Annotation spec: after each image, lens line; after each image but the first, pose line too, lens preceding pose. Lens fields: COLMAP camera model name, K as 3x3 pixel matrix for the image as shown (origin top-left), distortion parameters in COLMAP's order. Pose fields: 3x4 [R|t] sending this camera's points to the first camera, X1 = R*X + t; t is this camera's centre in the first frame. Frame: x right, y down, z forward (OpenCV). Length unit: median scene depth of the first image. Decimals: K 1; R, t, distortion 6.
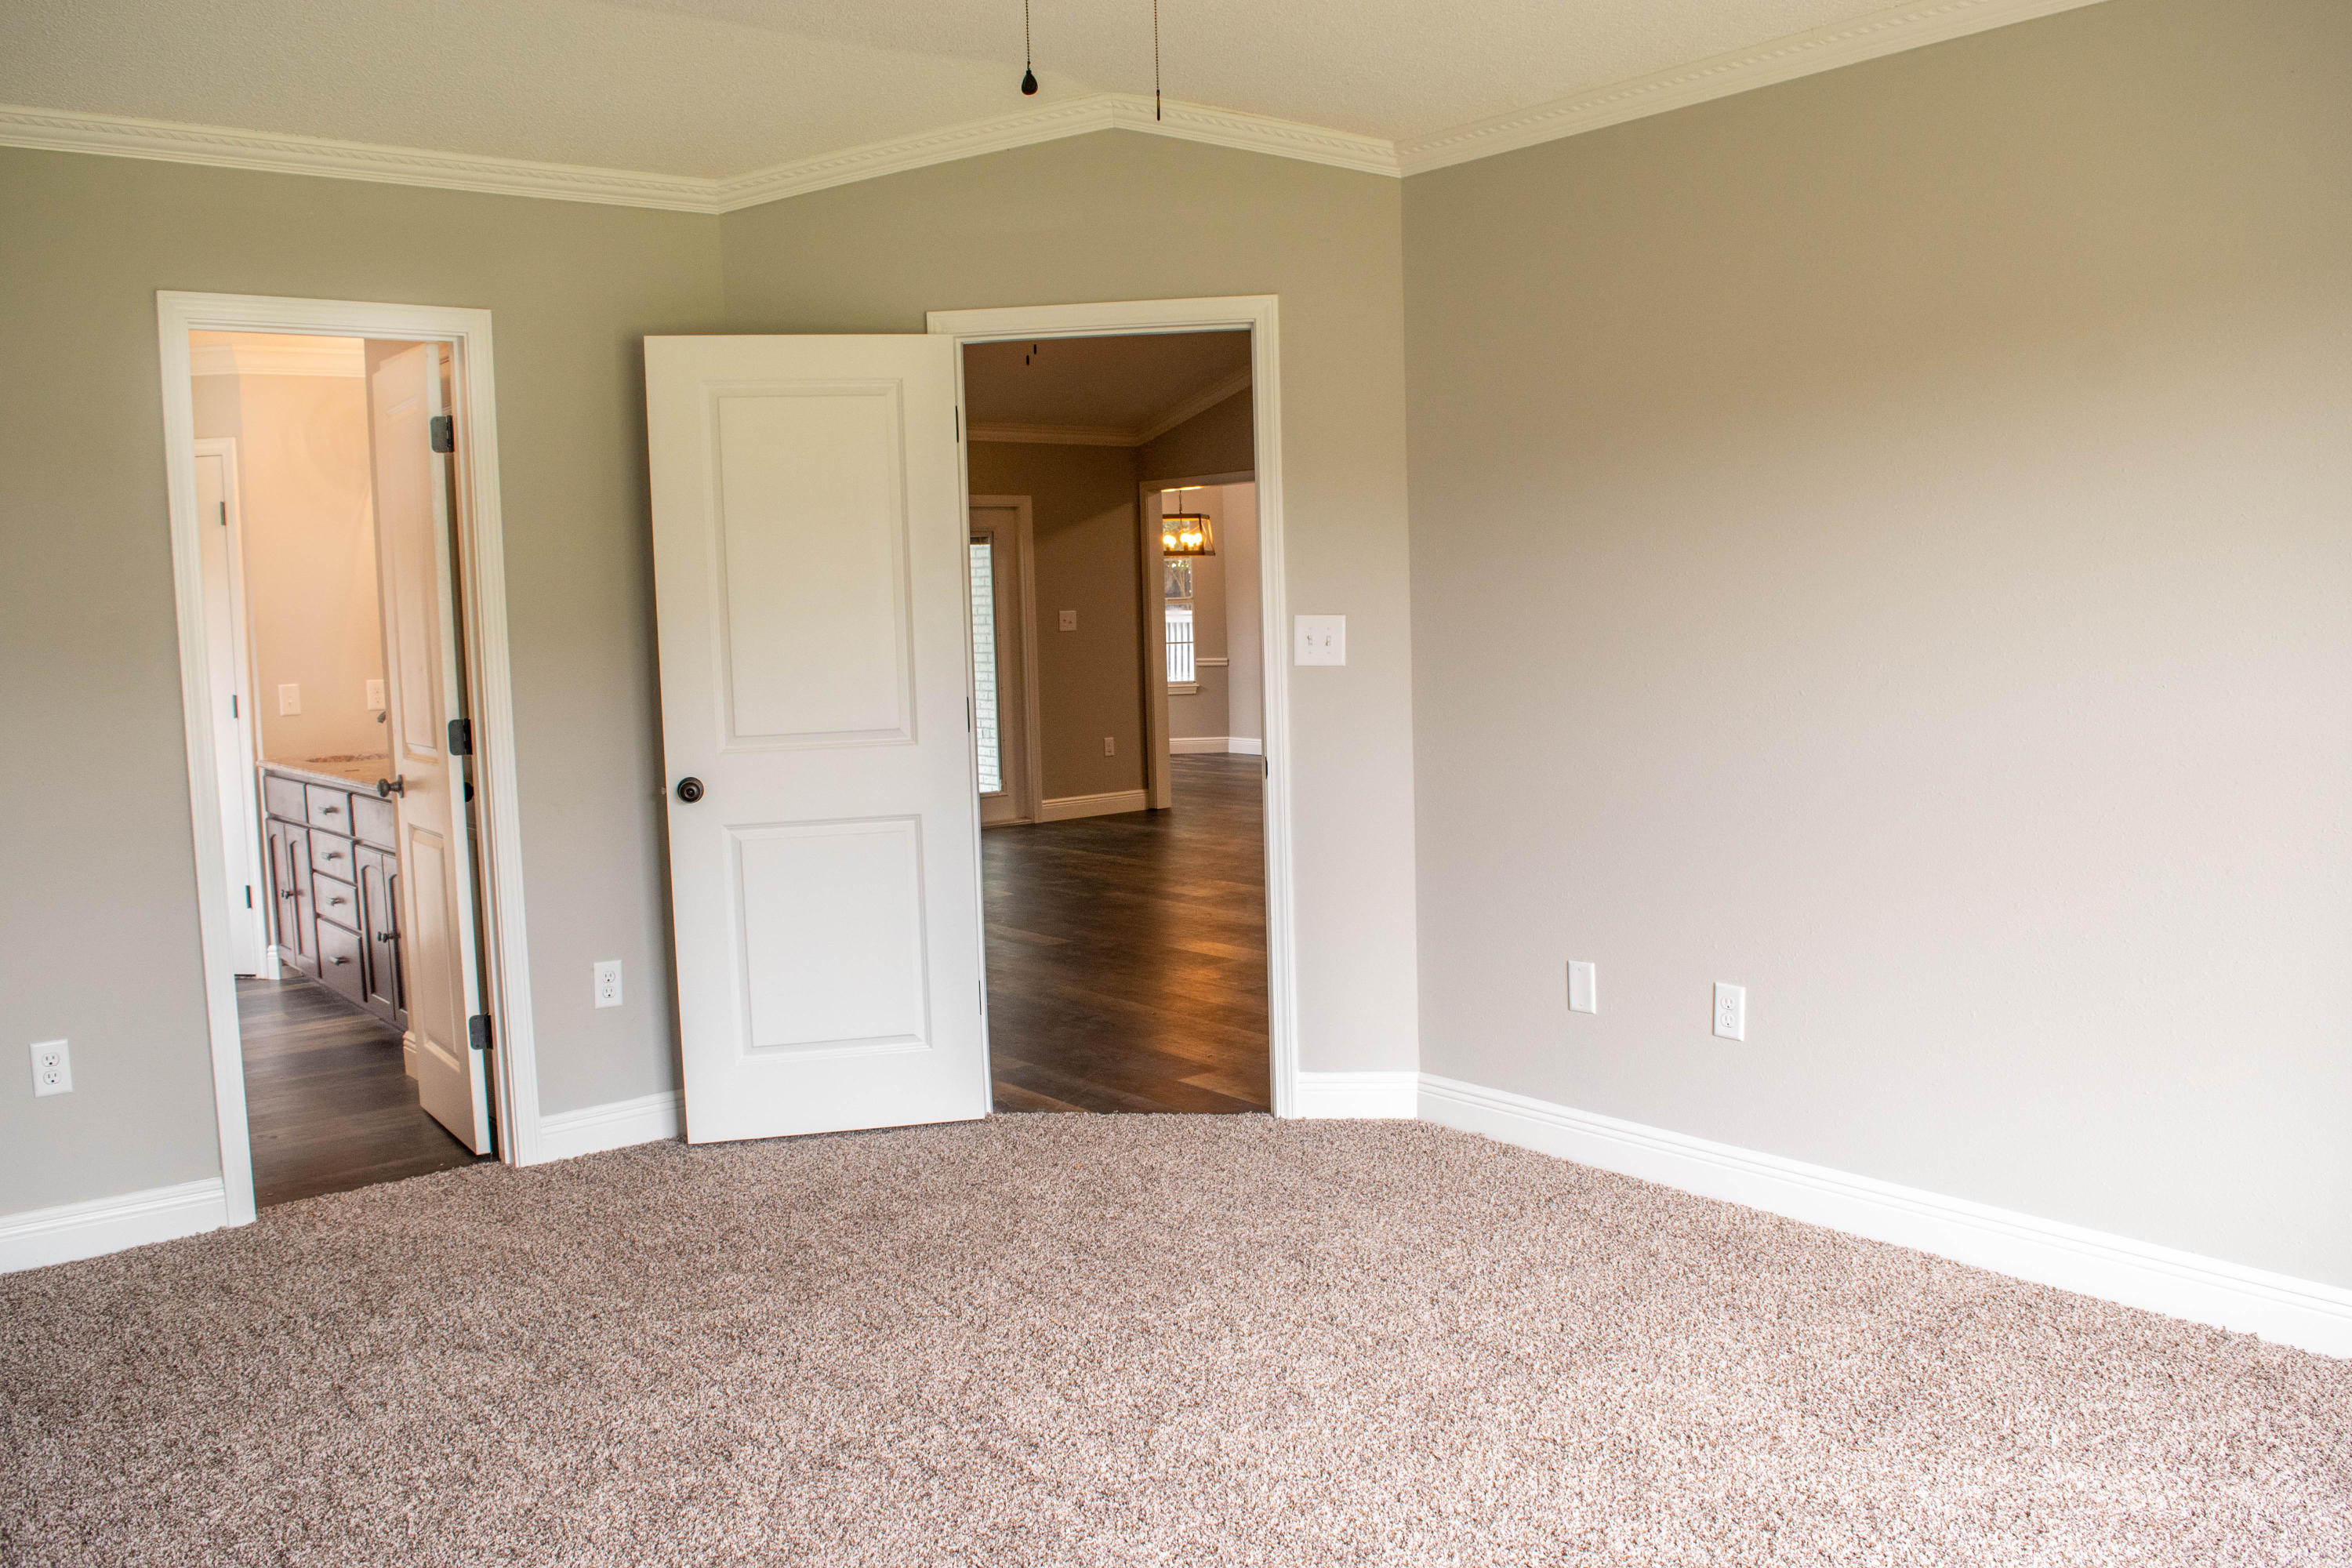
lens RADIAL K [[1878.2, 0, 1198.7], [0, 1878.2, 783.4], [0, 0, 1]] dist [-0.093714, 0.021786]
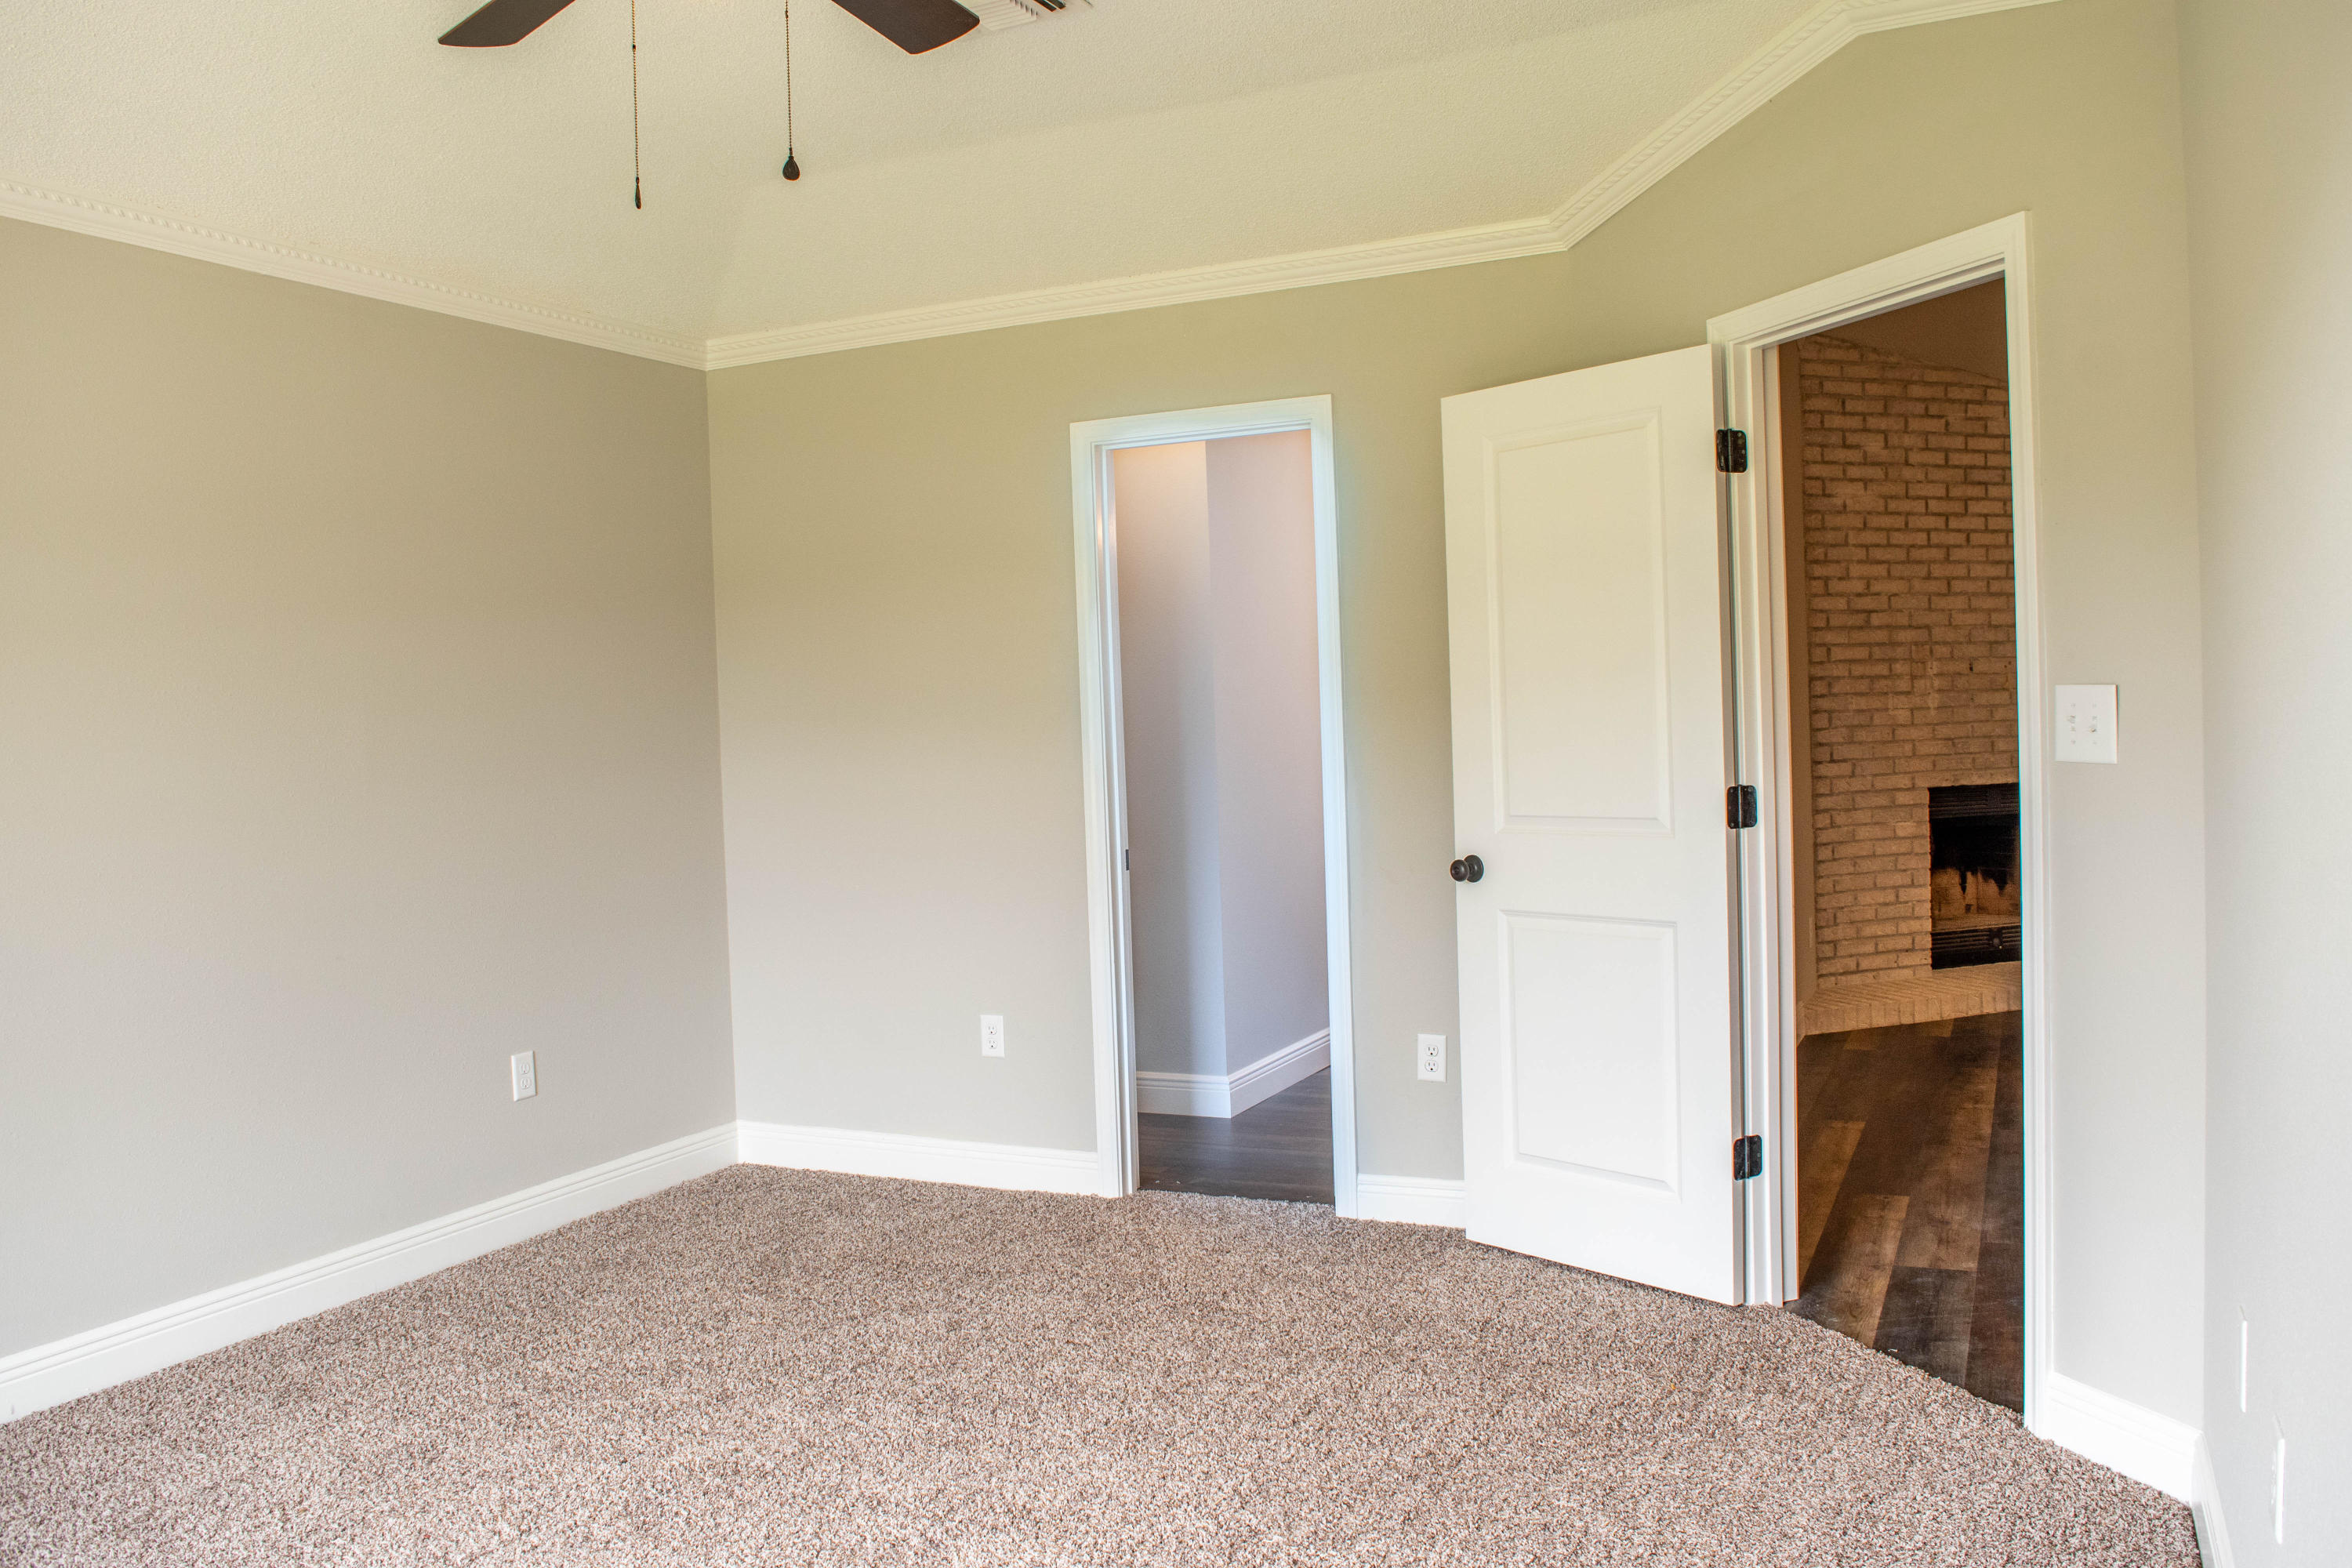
lens RADIAL K [[1878.2, 0, 1175.0], [0, 1878.2, 787.3], [0, 0, 1]] dist [-0.093714, 0.021786]
pose [[0.423989, 0.049109, -0.904335, 0.212670], [-0.065428, 0.997581, 0.023497, -0.020402], [0.903301, 0.049206, 0.426177, 0.184514]]
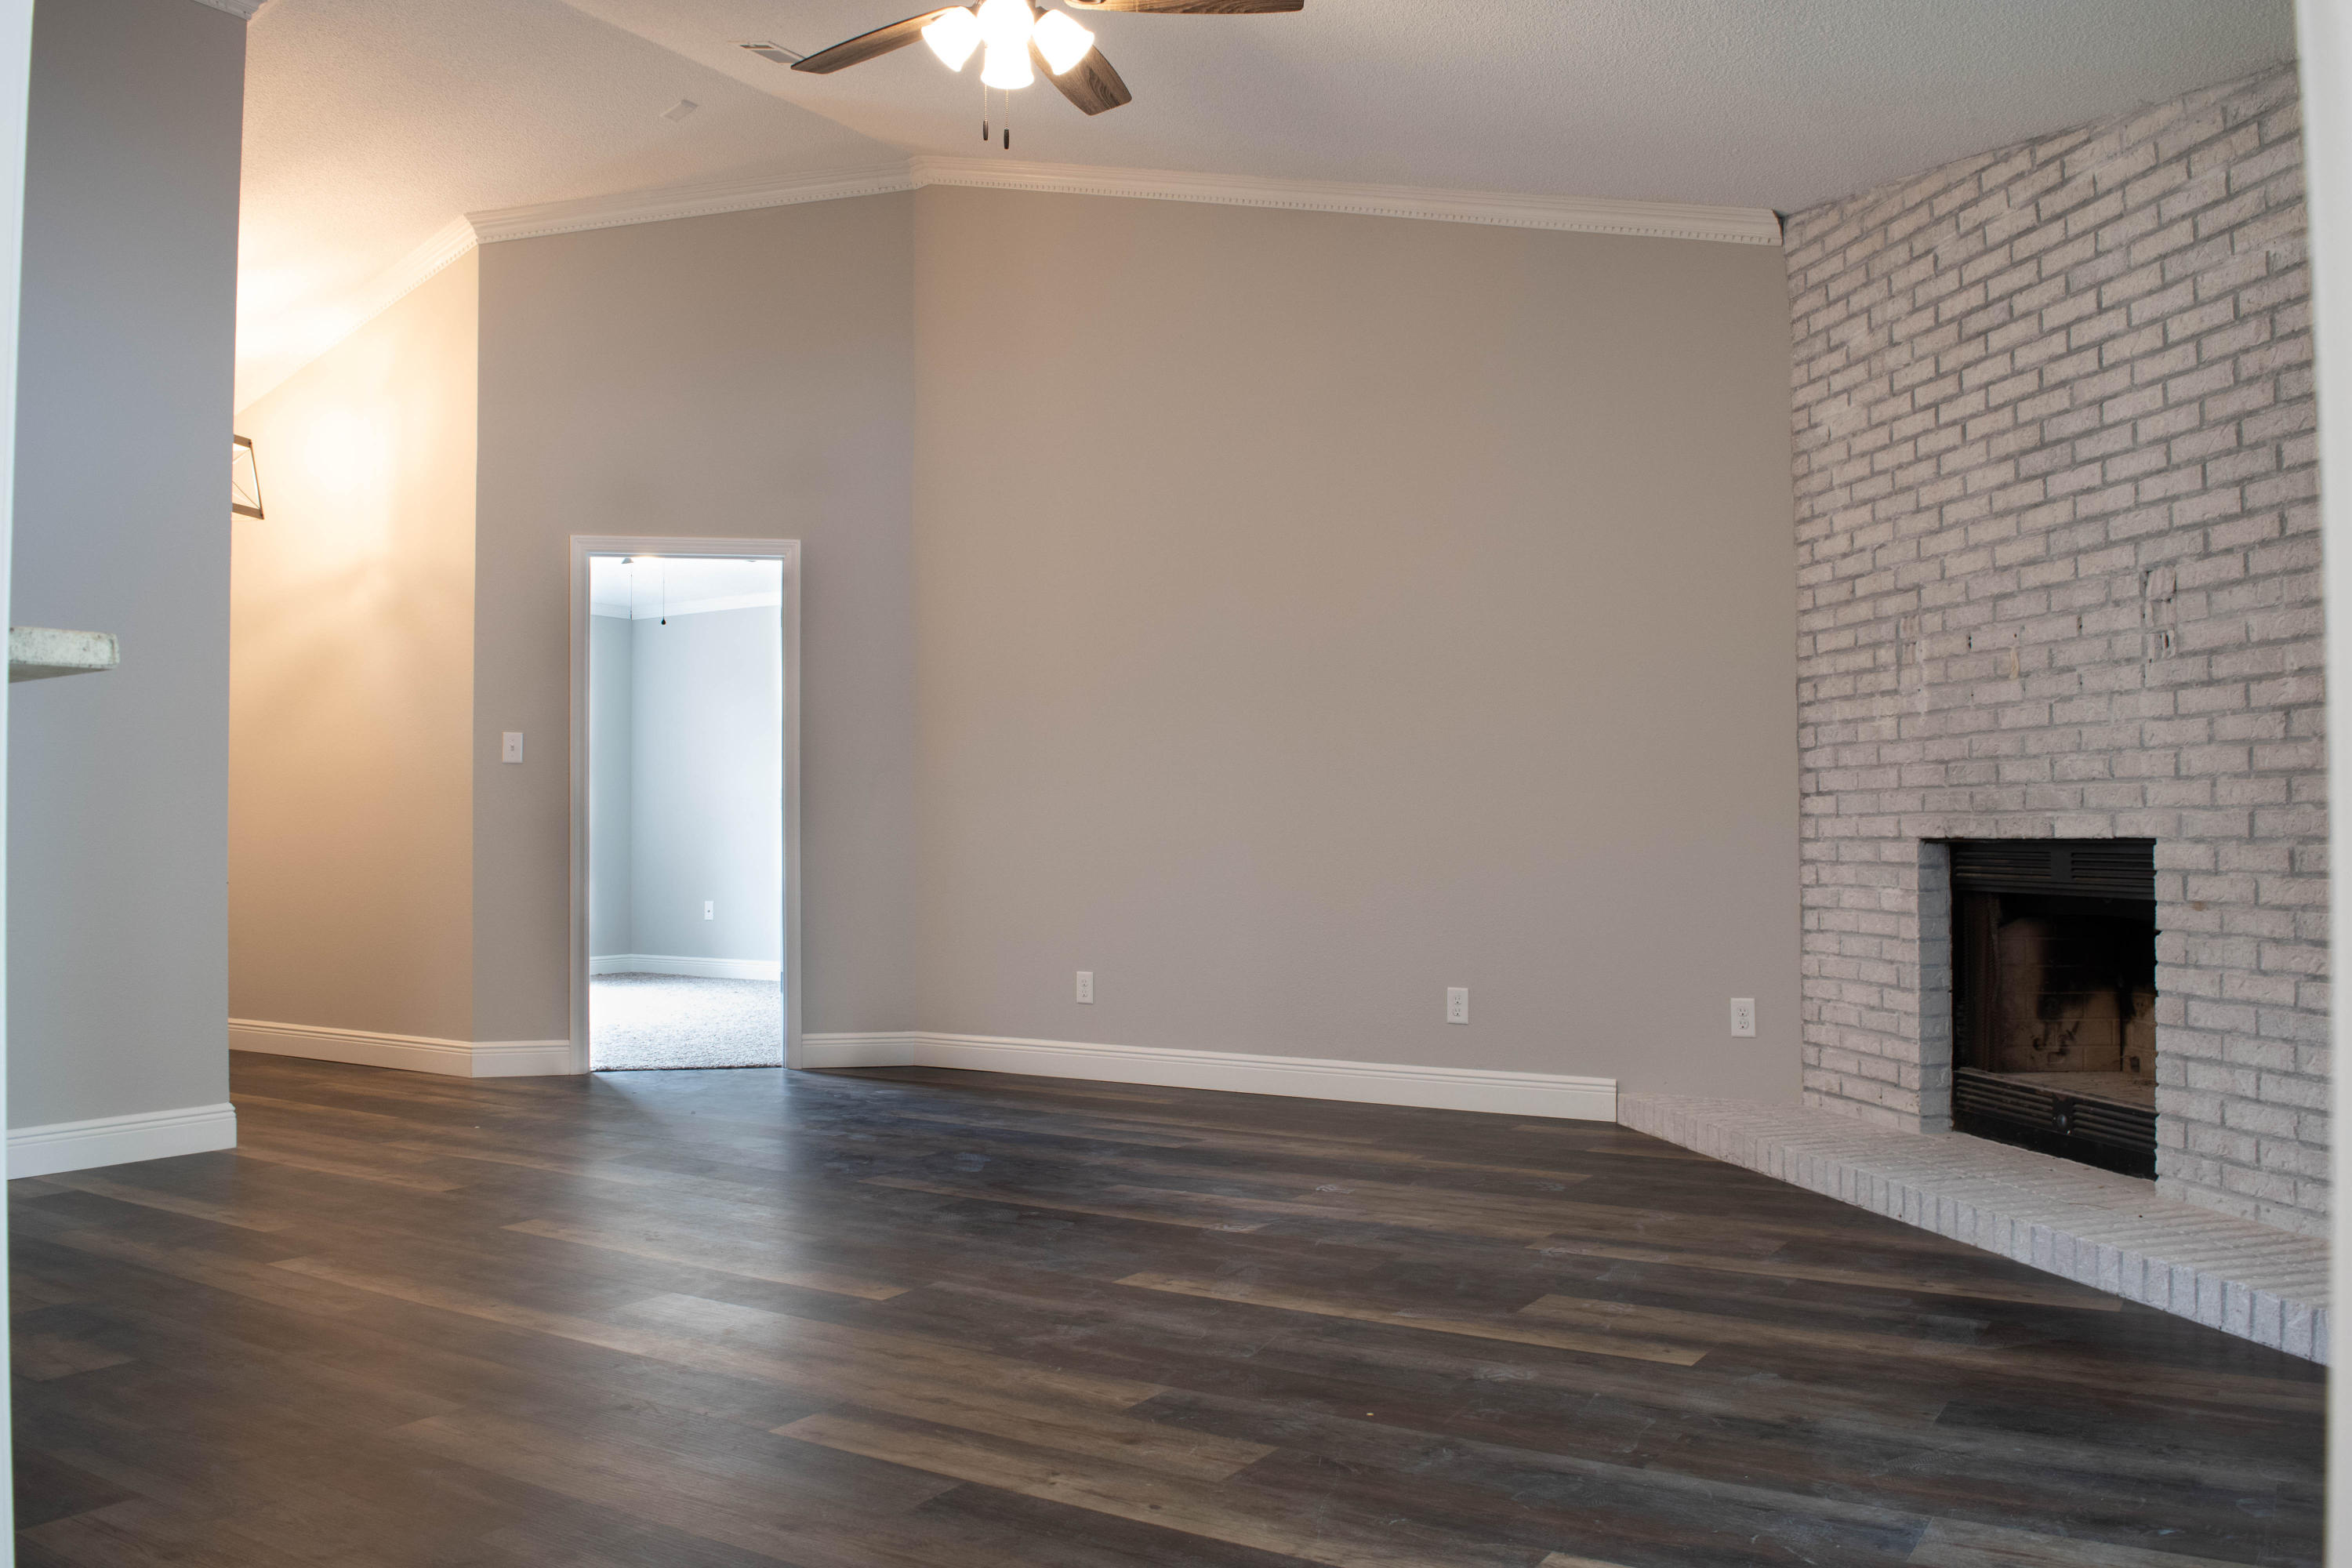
lens RADIAL K [[1878.2, 0, 1179.7], [0, 1878.2, 786.2], [0, 0, 1]] dist [-0.093714, 0.021786]
pose [[-0.953887, 0.030481, -0.298614, 0.011357], [0.007744, 0.996998, 0.077033, -0.069020], [0.300066, 0.071168, -0.951260, 1.077796]]
